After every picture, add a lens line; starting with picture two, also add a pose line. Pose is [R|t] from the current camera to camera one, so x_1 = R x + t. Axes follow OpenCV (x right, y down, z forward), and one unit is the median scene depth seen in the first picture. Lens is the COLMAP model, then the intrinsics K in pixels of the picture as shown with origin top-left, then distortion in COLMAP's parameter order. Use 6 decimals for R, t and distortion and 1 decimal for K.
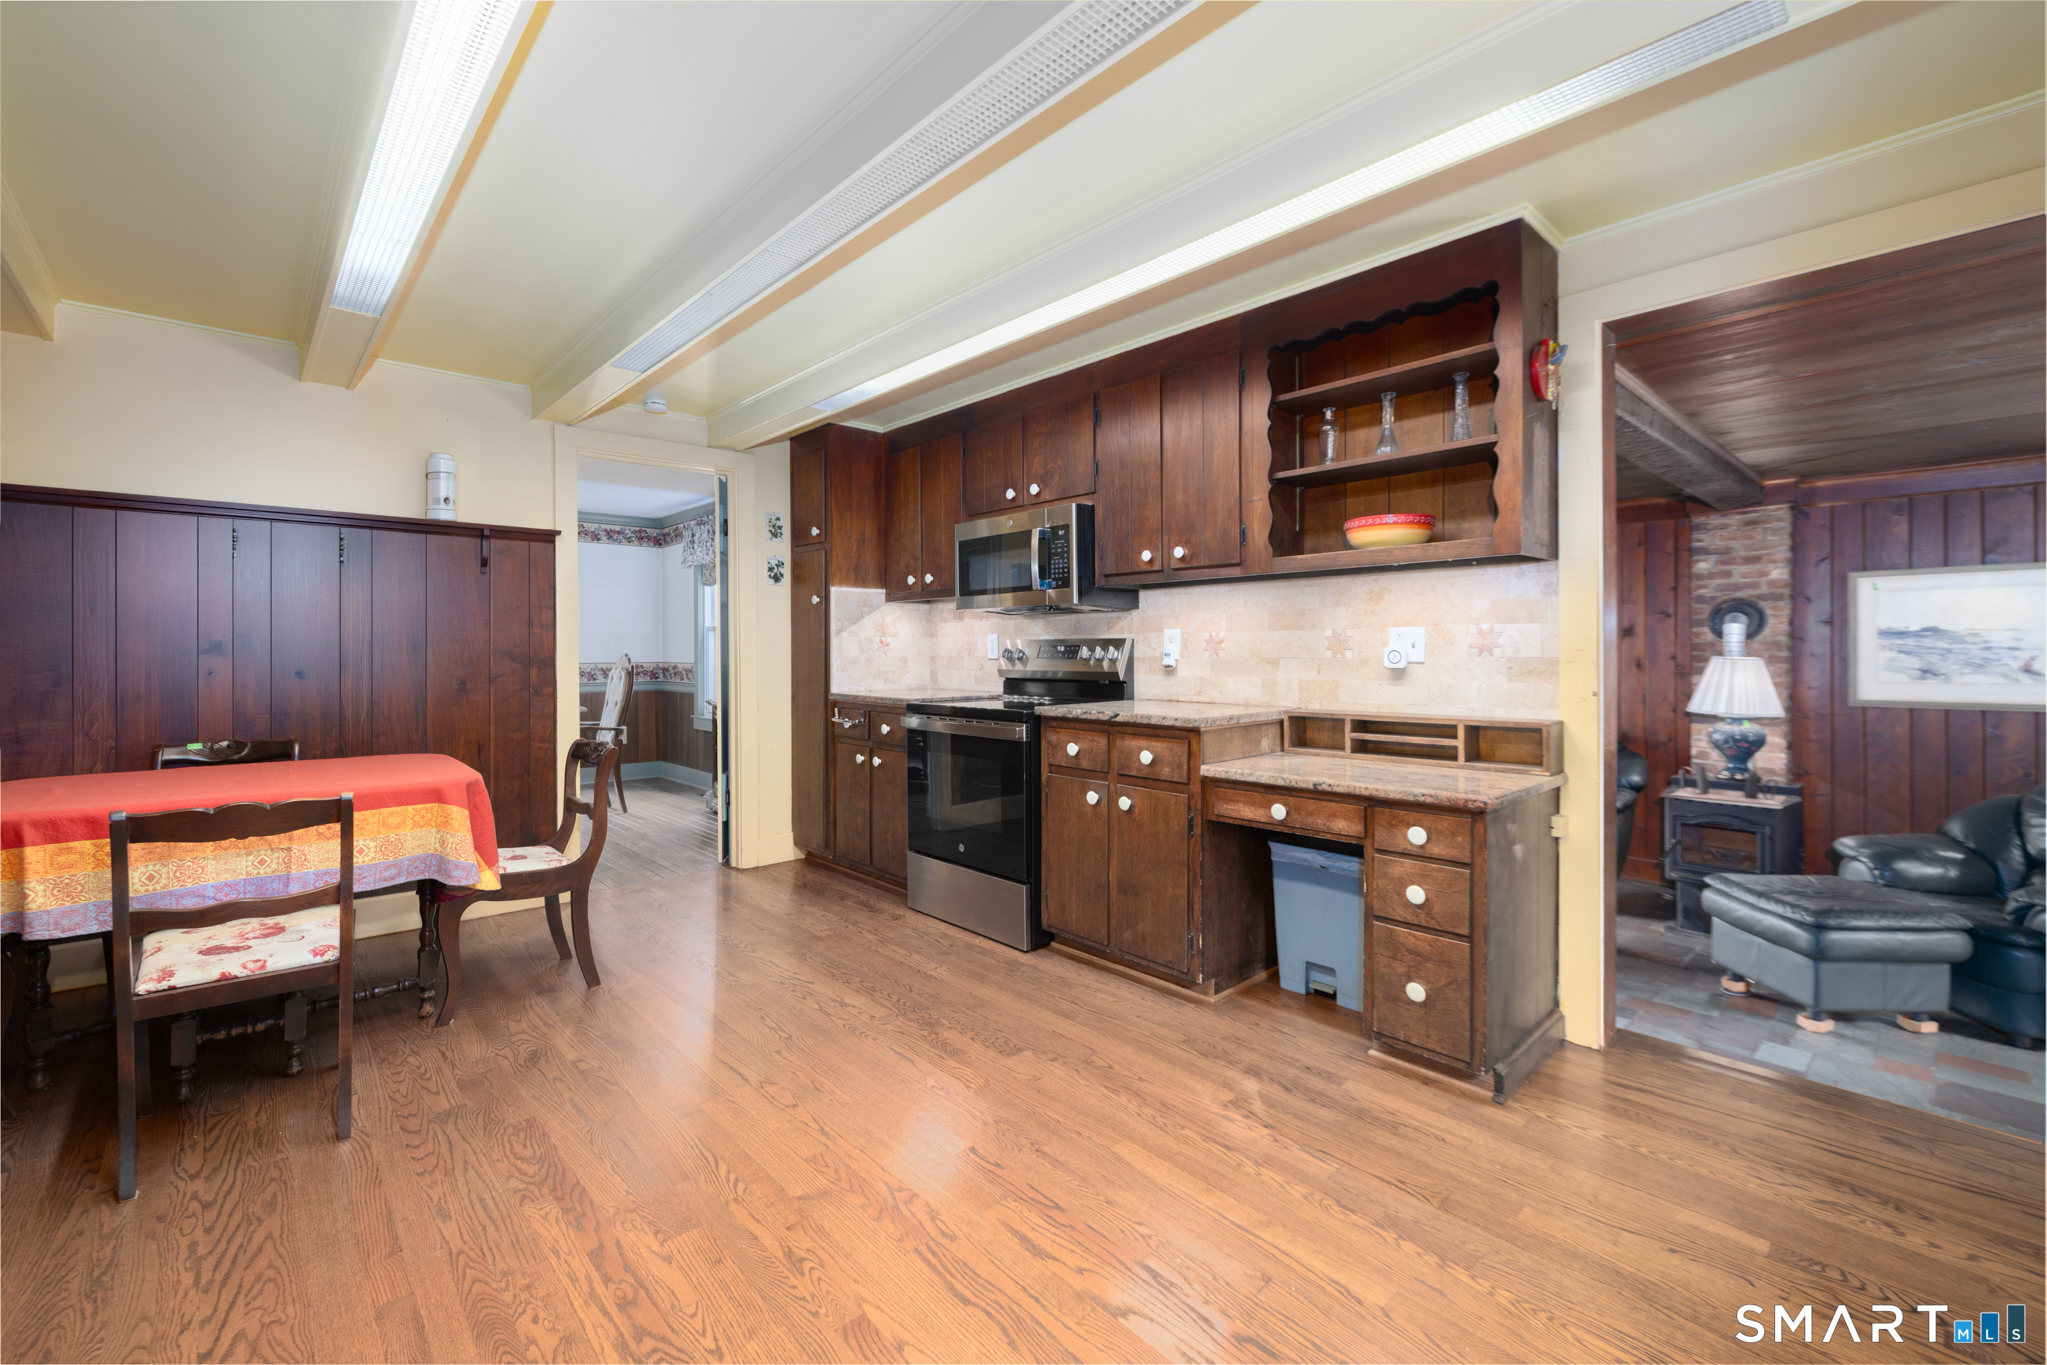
lens RADIAL K [[848.5, 0, 964.2], [0, 848.5, 667.6], [0, 0, 1]] dist [-0.011496, -0.000480]
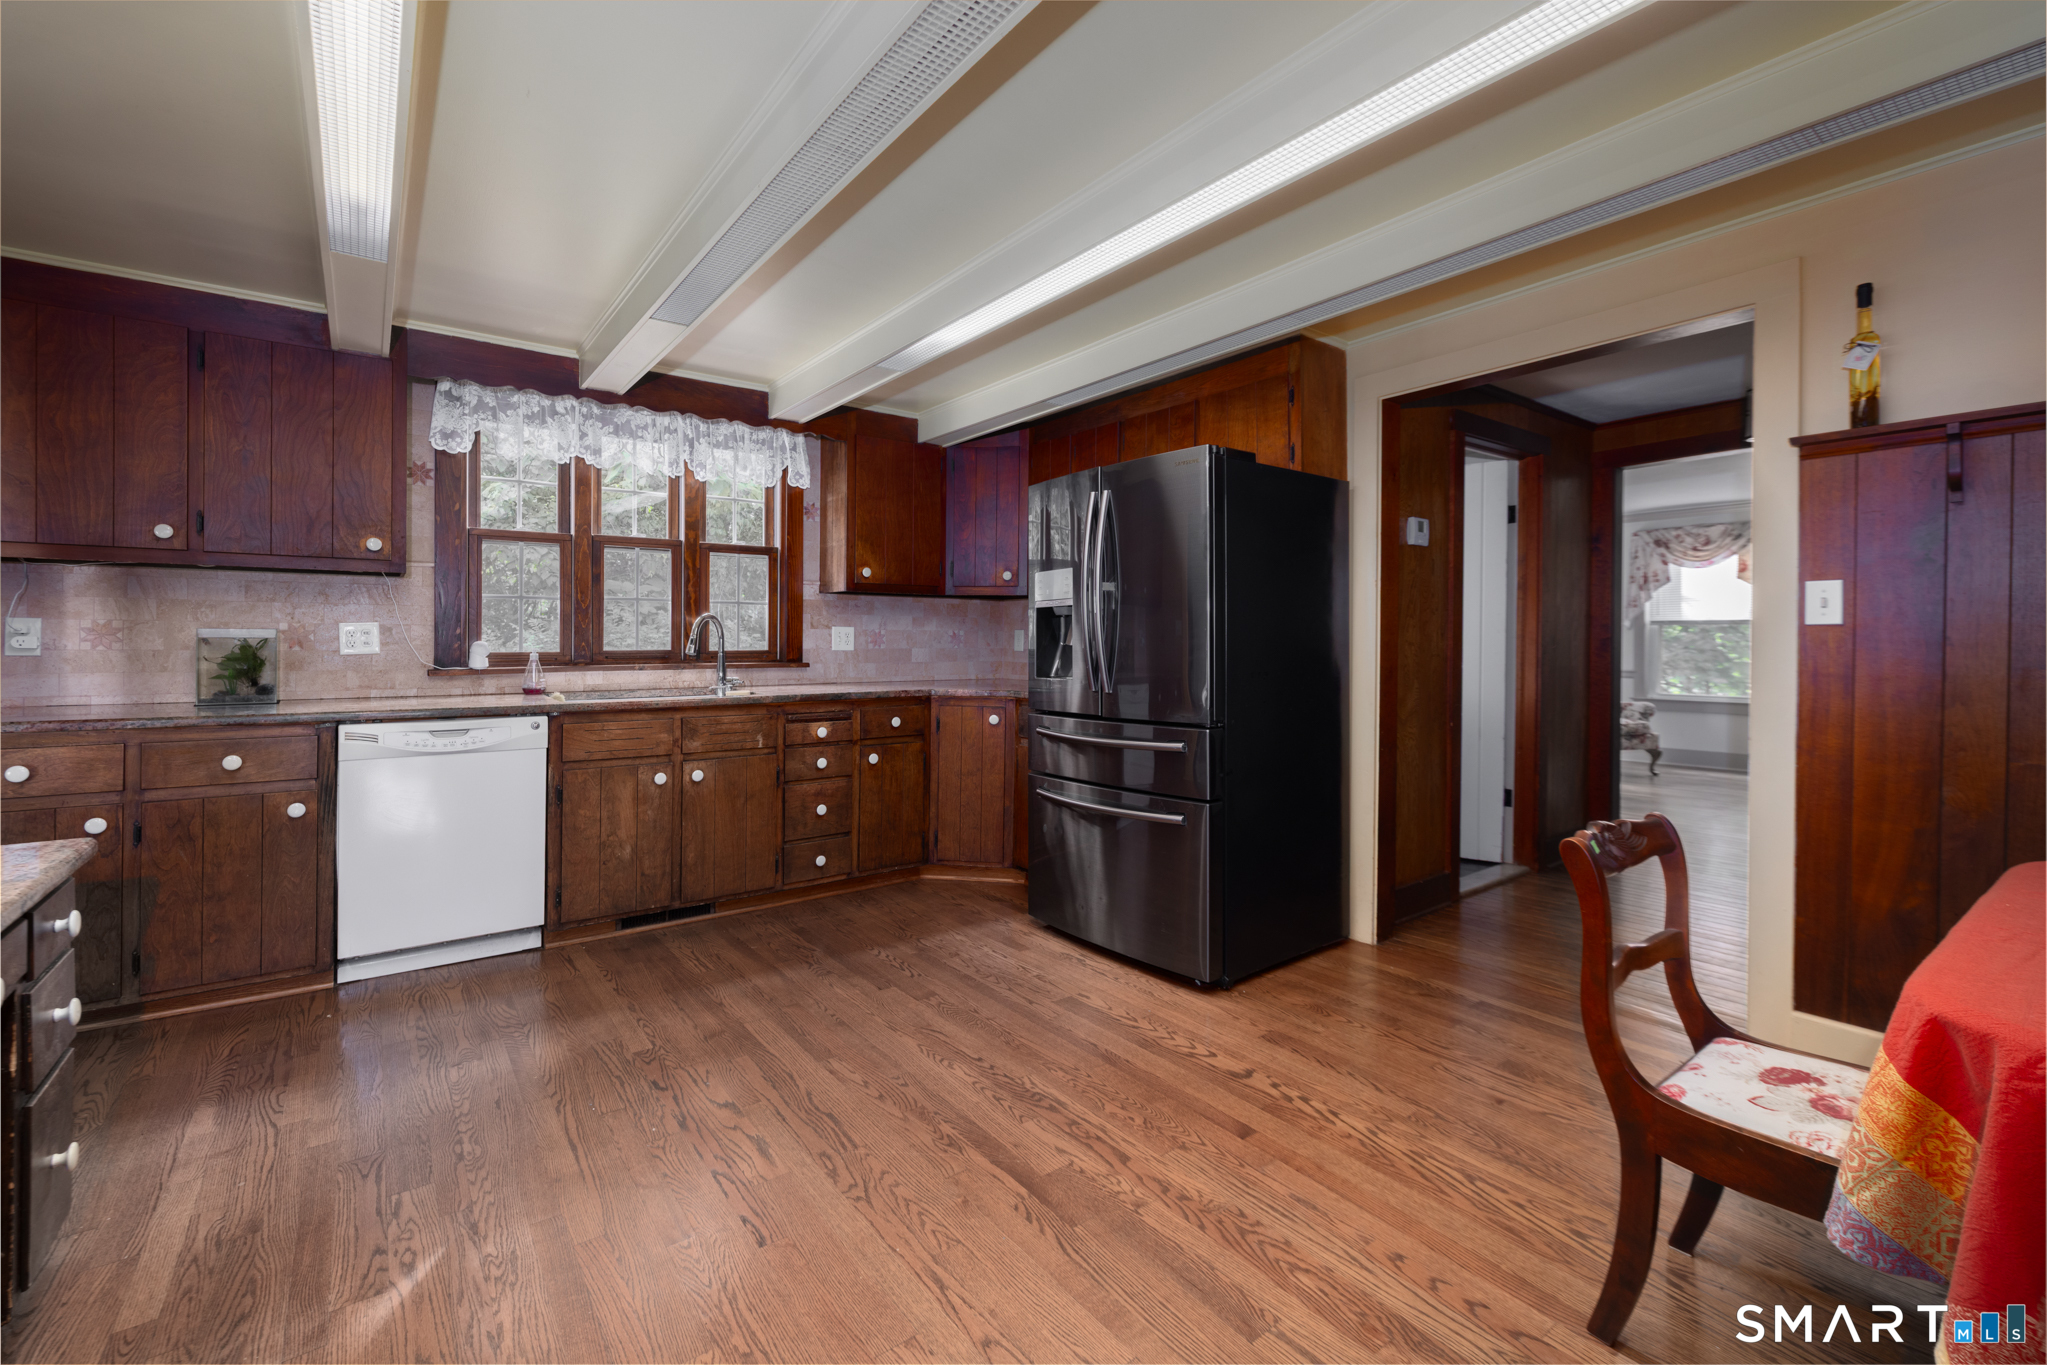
lens RADIAL K [[858.1, 0, 990.7], [0, 858.1, 638.6], [0, 0, 1]] dist [-0.002051, -0.000306]
pose [[-0.997913, 0.000879, 0.064571, -0.195196], [0.001765, 0.999905, 0.013665, -0.030221], [-0.064553, 0.013750, -0.997820, 1.307672]]
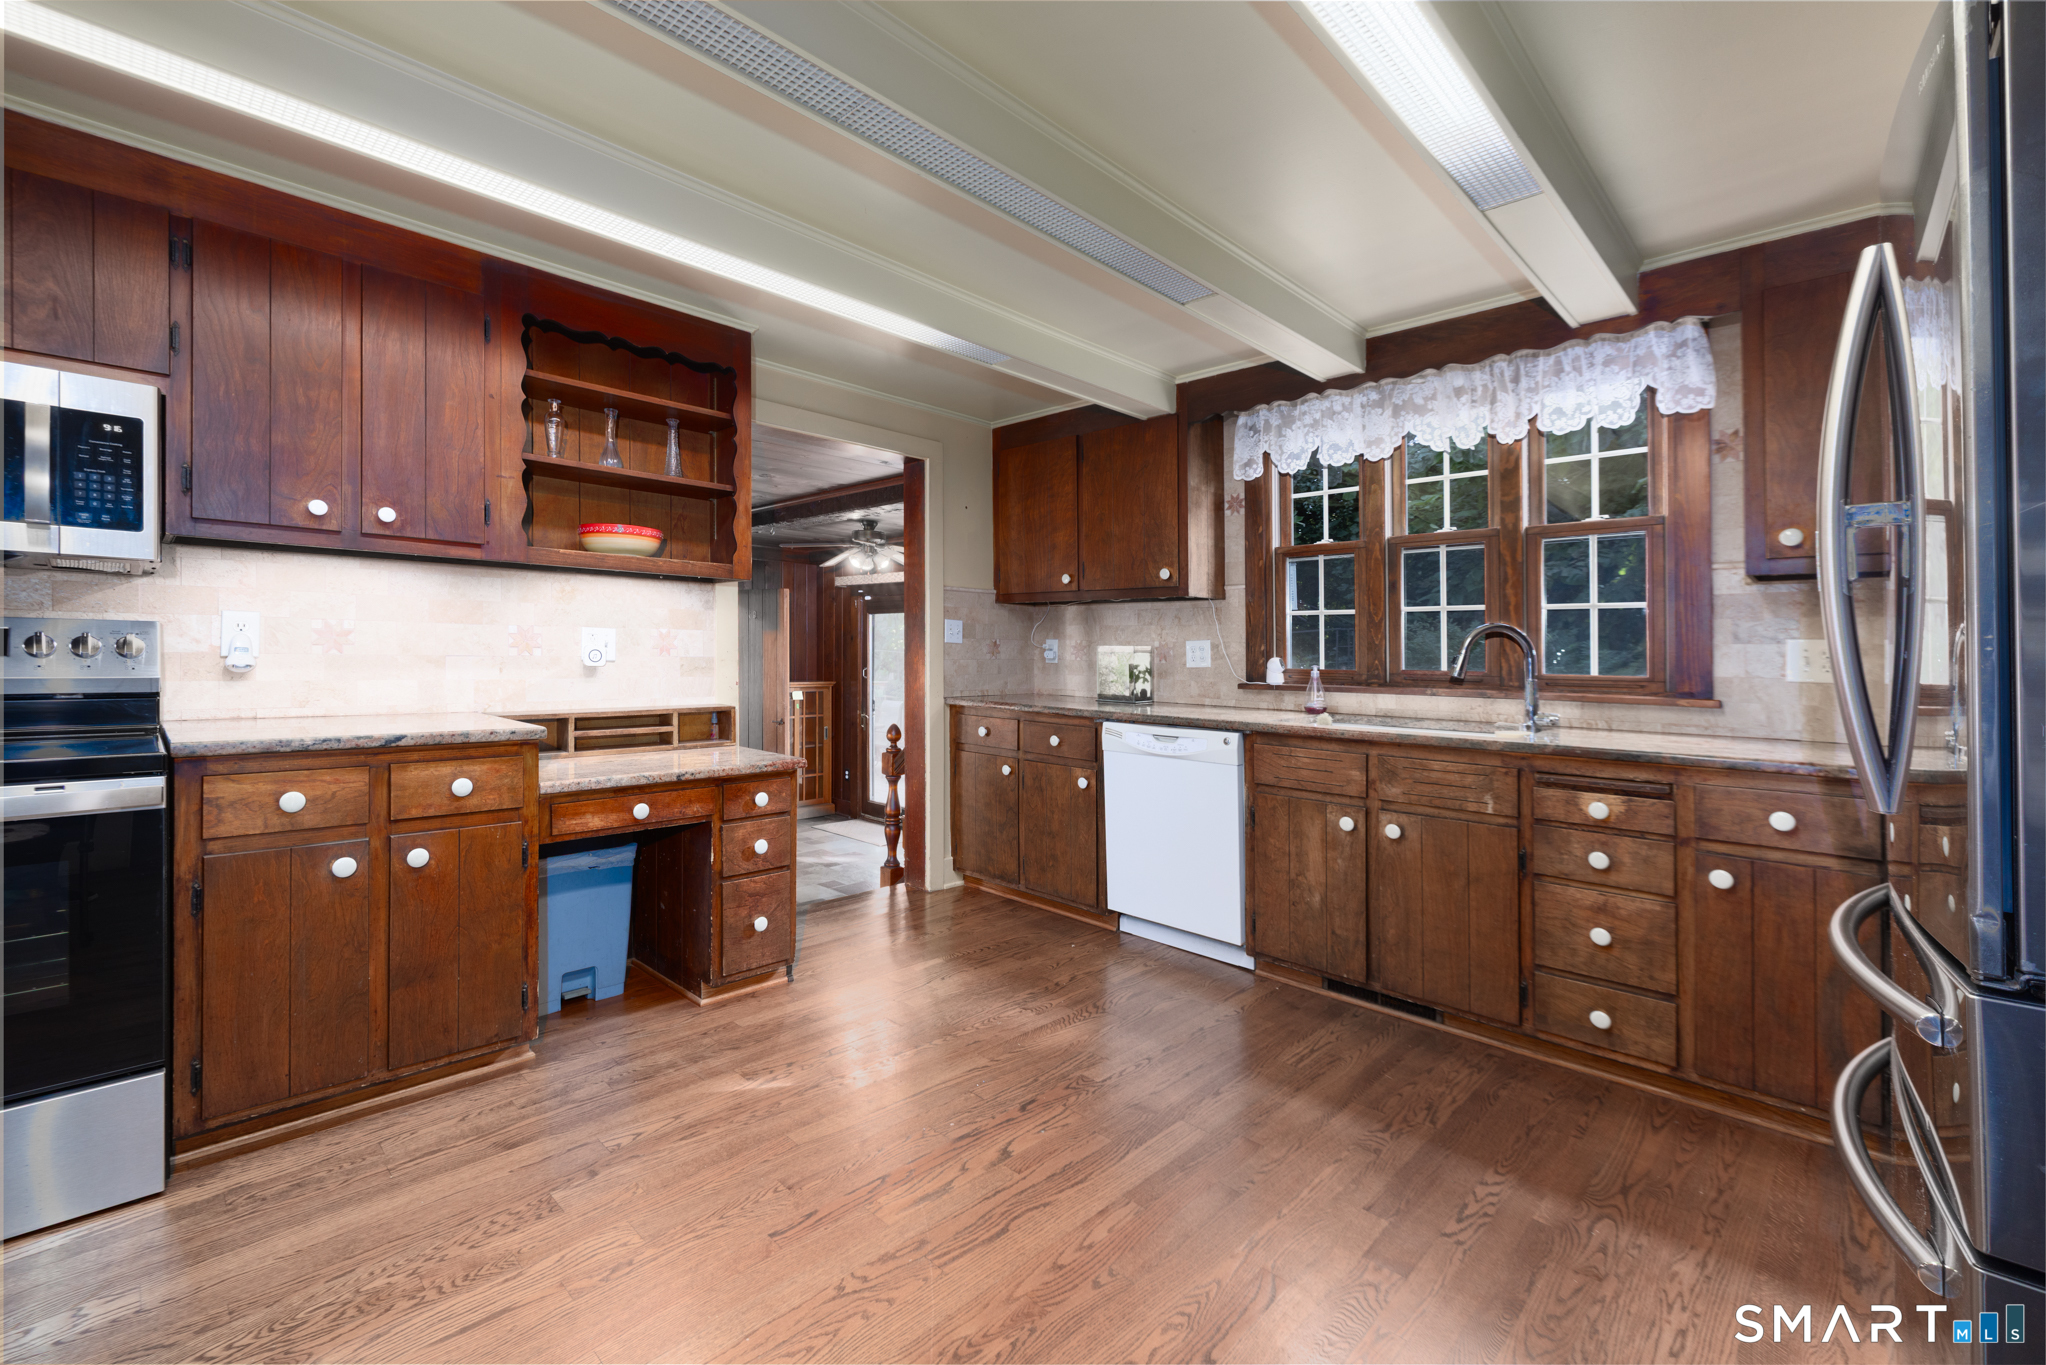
lens RADIAL K [[876.1, 0, 1013.4], [0, 876.1, 647.5], [0, 0, 1]] dist [-0.000042, 0.000043]
pose [[-0.095743, 0.007444, 0.995378, -0.649054], [-0.000615, 0.999971, -0.007538, -0.015449], [-0.995406, -0.001333, -0.095735, 0.603459]]
